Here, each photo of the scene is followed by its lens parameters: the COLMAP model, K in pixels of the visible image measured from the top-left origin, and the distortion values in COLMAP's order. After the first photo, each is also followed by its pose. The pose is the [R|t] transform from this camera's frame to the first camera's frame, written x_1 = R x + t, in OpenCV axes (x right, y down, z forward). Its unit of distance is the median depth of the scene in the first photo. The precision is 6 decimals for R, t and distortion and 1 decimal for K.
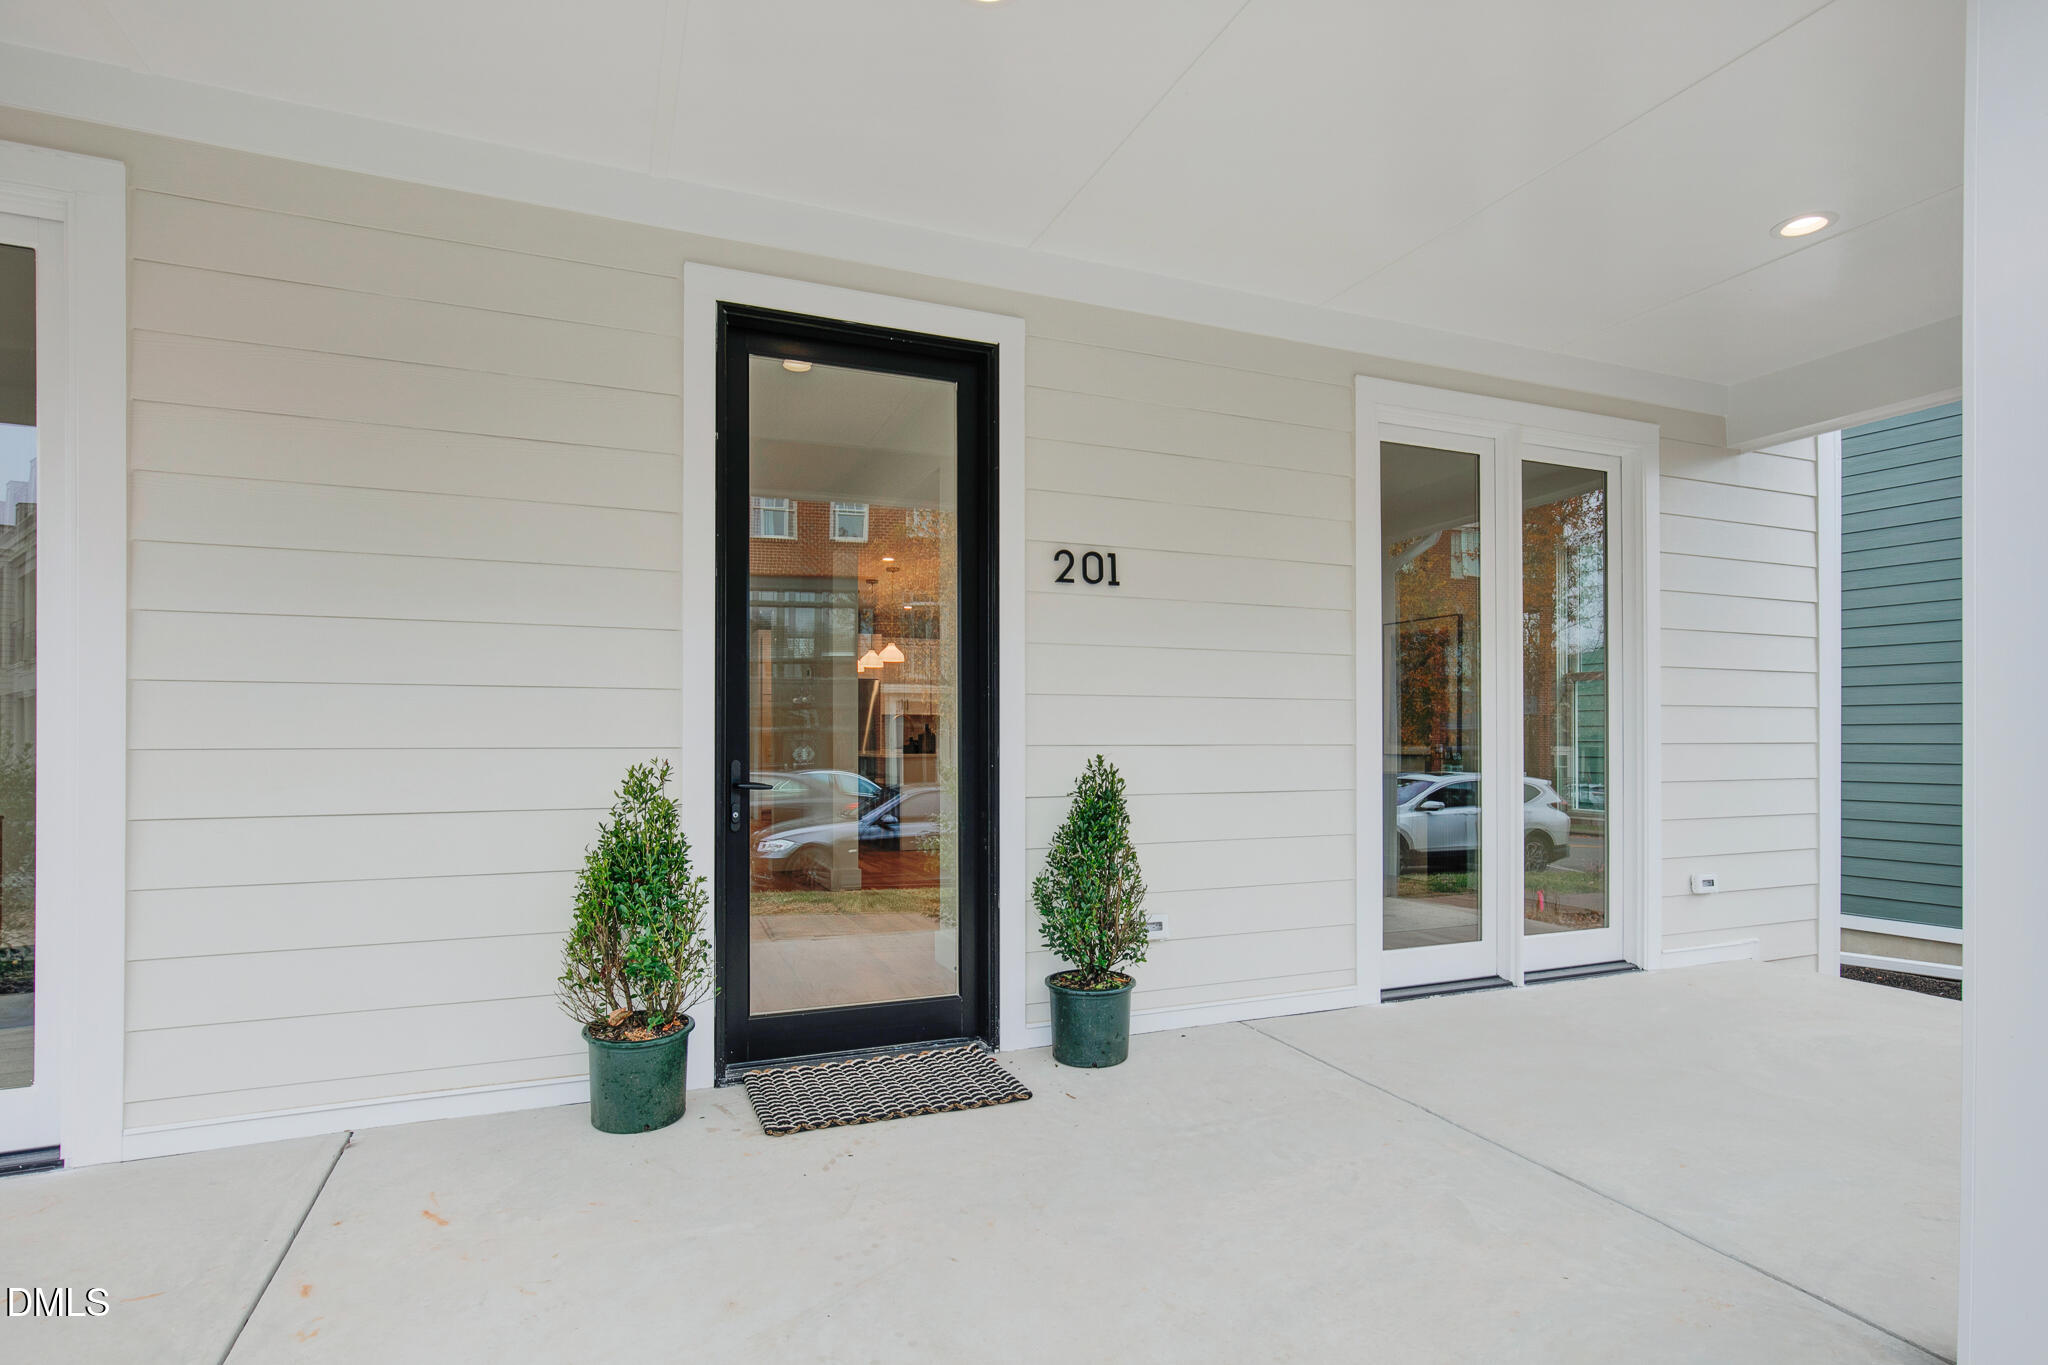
lens RADIAL K [[1126.5, 0, 1084.4], [0, 1126.5, 725.4], [0, 0, 1]] dist [-0.000500, -0.000653]
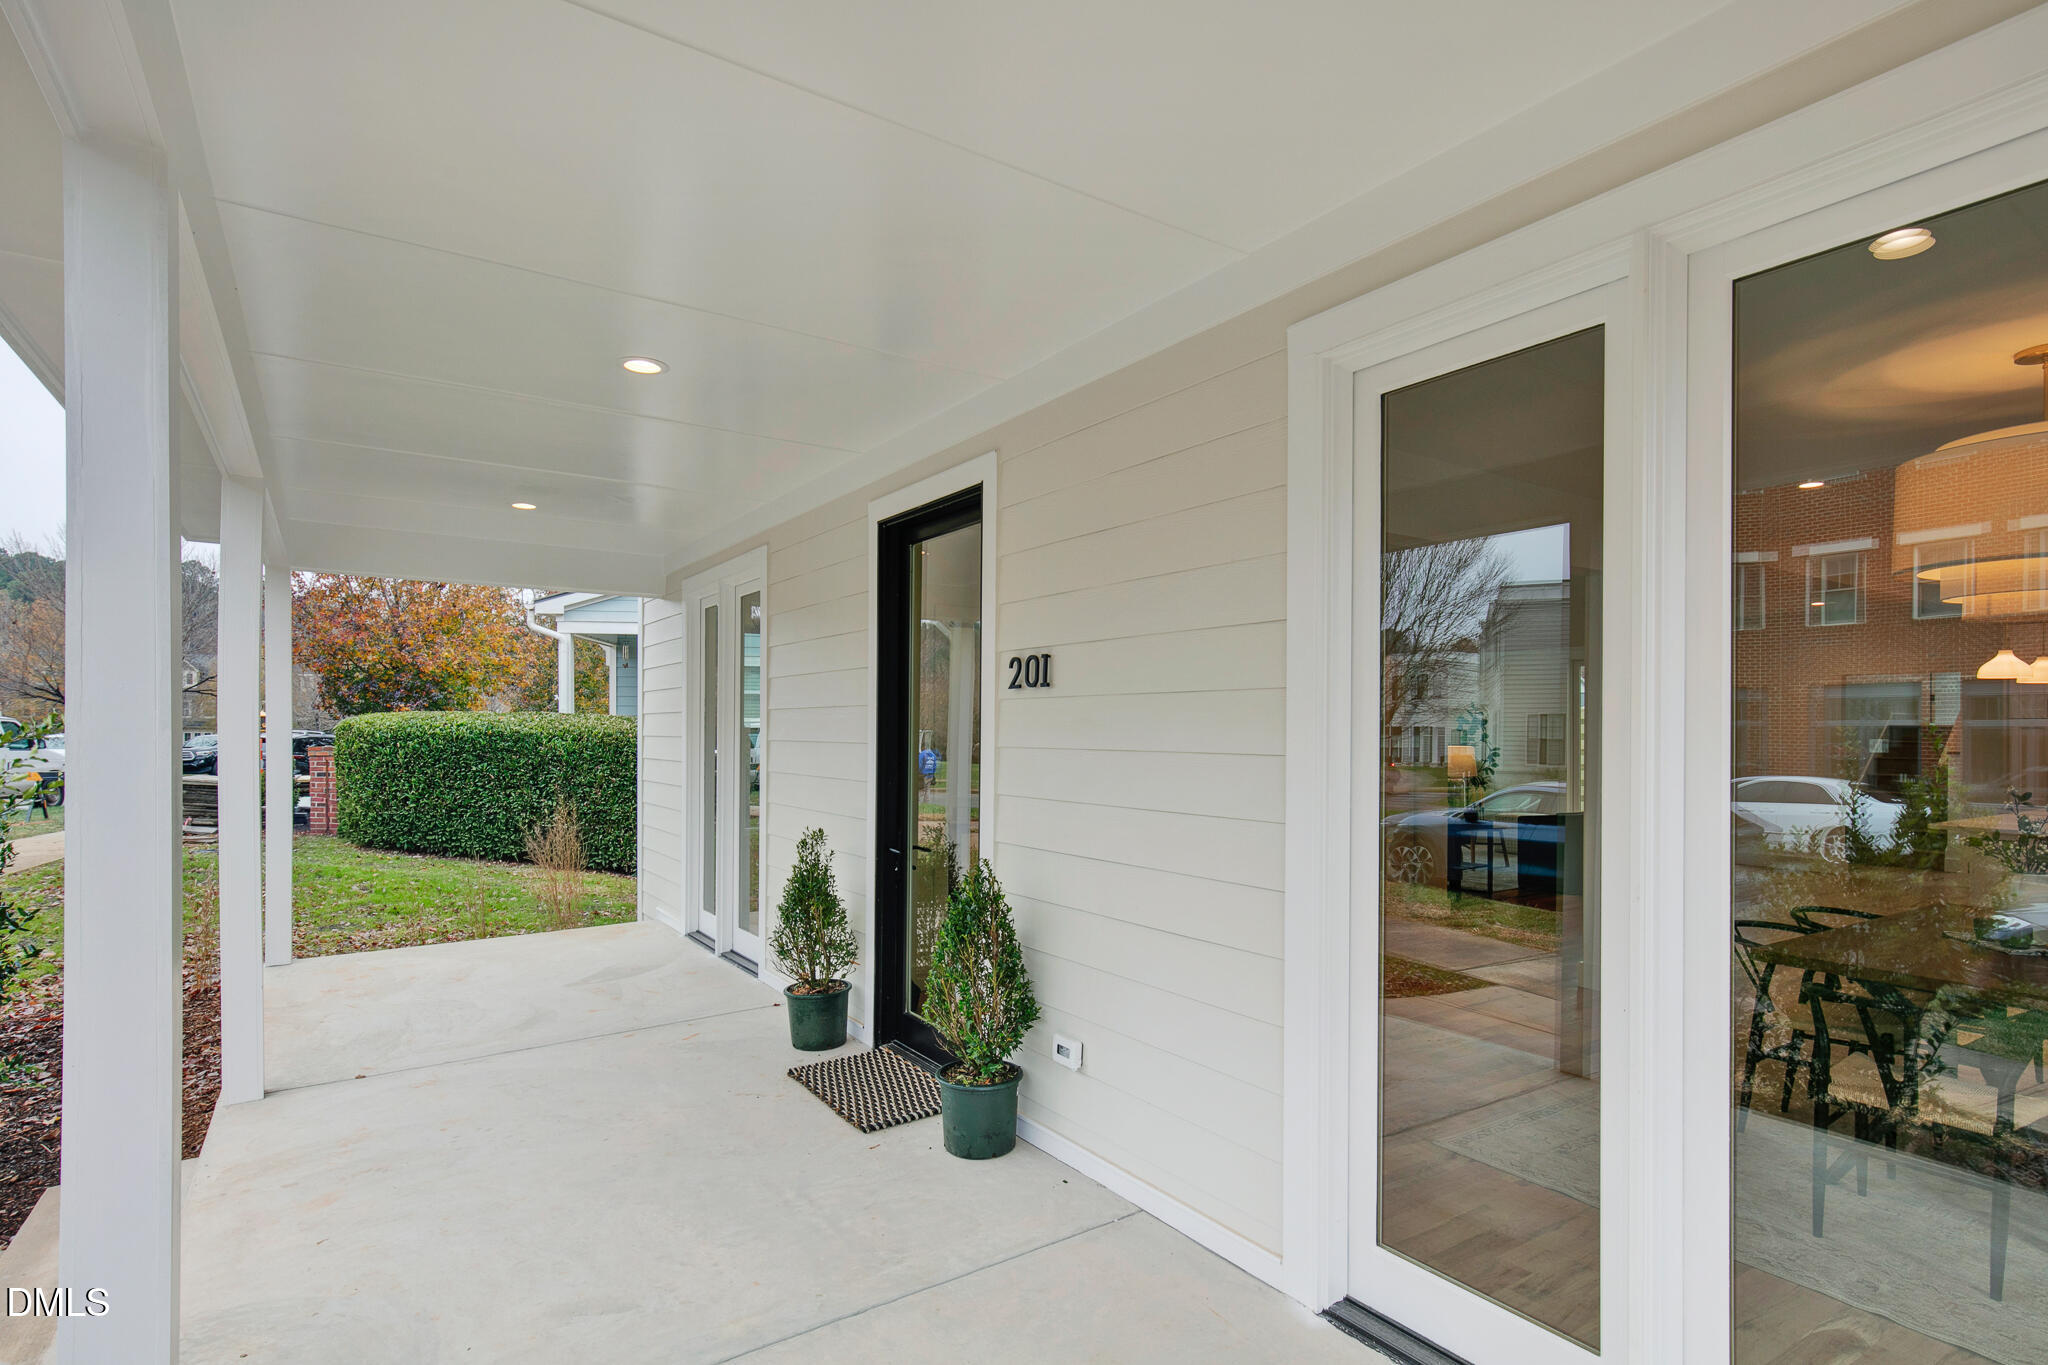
lens RADIAL K [[1030.5, 0, 1013.0], [0, 1030.5, 735.3], [0, 0, 1]] dist [0.001977, 0.000537]
pose [[0.136939, 0.005416, -0.990565, 0.941433], [0.005497, 0.999966, 0.006228, -0.091711], [0.990564, -0.006298, 0.136905, 0.885131]]
